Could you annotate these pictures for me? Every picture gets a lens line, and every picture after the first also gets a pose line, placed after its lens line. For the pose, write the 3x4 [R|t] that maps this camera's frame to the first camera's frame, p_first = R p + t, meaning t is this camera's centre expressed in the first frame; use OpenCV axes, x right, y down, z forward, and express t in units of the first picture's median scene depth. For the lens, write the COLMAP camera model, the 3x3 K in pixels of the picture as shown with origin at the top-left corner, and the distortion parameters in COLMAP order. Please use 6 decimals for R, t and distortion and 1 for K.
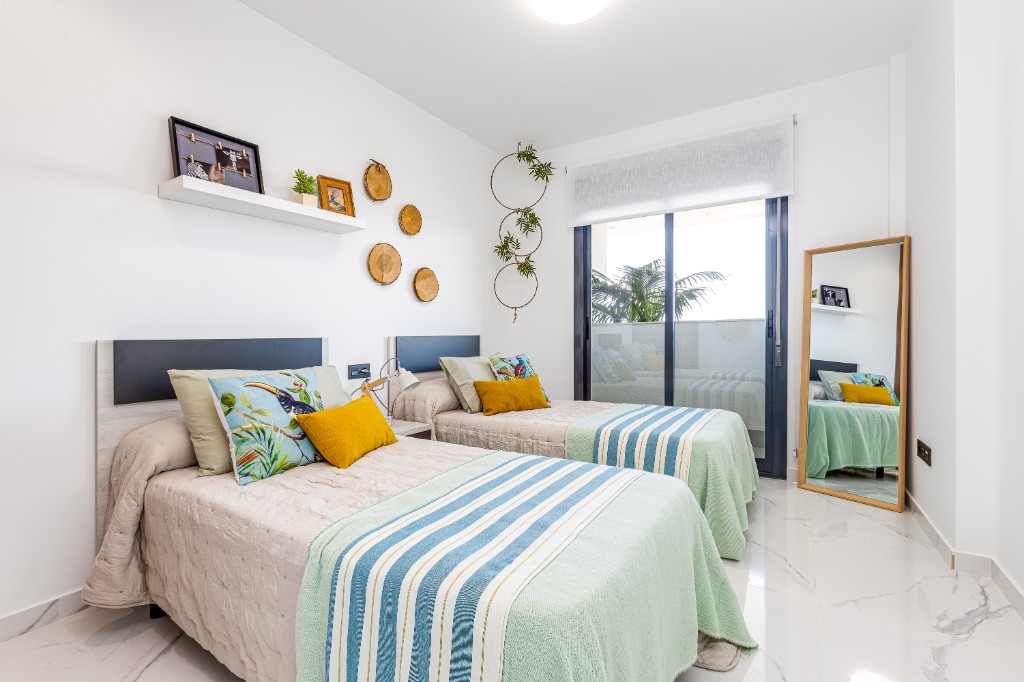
lens RADIAL K [[466.6, 0, 512.7], [0, 466.6, 337.7], [0, 0, 1]] dist [-0.015315, 0.005774]
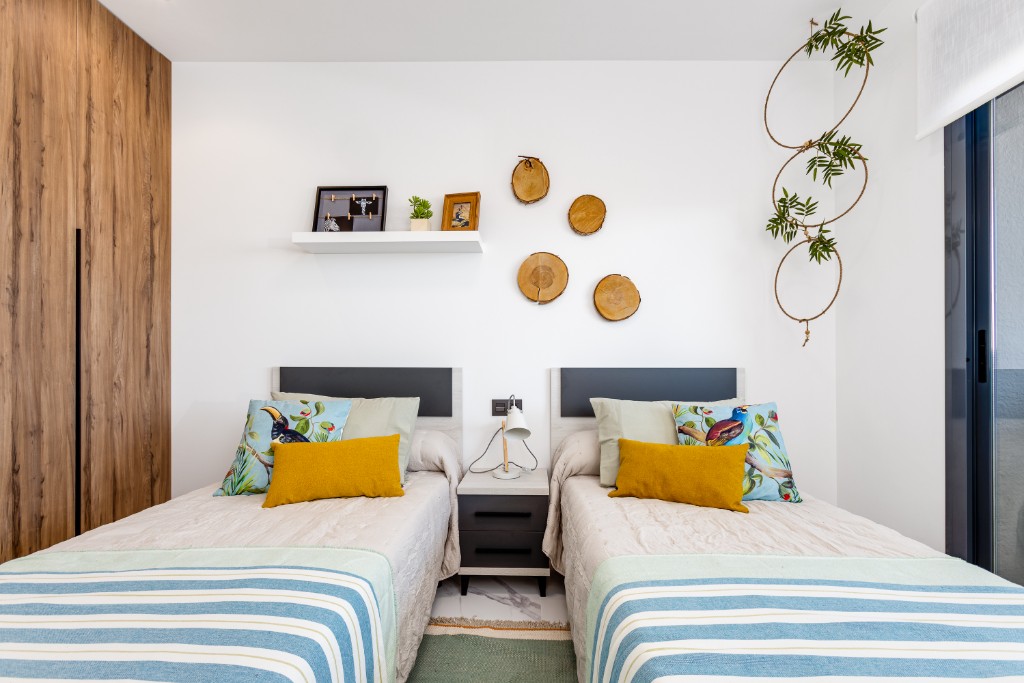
lens RADIAL K [[466.6, 0, 555.3], [0, 466.6, 368.9], [0, 0, 1]] dist [-0.015315, 0.005774]
pose [[0.519913, 0.018649, -0.854015, 0.421113], [-0.015003, 0.999807, 0.012700, -0.010624], [0.854087, 0.006210, 0.520093, 0.577887]]
